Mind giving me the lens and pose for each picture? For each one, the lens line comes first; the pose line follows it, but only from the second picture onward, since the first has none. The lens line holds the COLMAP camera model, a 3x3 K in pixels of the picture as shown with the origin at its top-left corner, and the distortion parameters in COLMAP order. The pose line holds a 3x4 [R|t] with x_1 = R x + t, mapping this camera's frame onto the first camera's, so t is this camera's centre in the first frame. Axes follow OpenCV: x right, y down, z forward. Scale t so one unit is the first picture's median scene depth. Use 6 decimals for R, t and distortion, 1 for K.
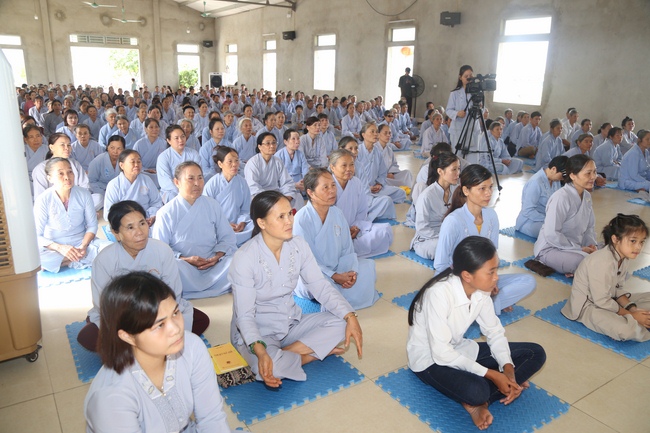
lens RADIAL K [[533.9, 0, 325.0], [0, 533.9, 216.5], [0, 0, 1]] dist [-0.091362, 0.148551]
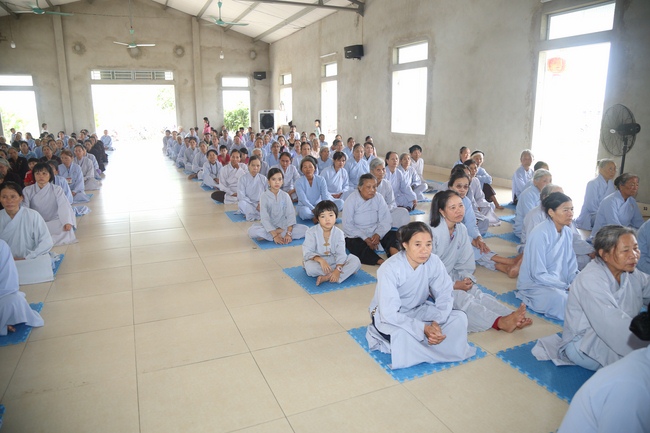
lens RADIAL K [[446.1, 0, 325.0], [0, 446.1, 216.5], [0, 0, 1]] dist [-0.123522, 0.076593]
pose [[0.985545, 0.016505, -0.168606, -0.006664], [-0.021788, 0.999326, -0.029529, -0.103964], [0.168005, 0.032776, 0.985241, 0.400880]]
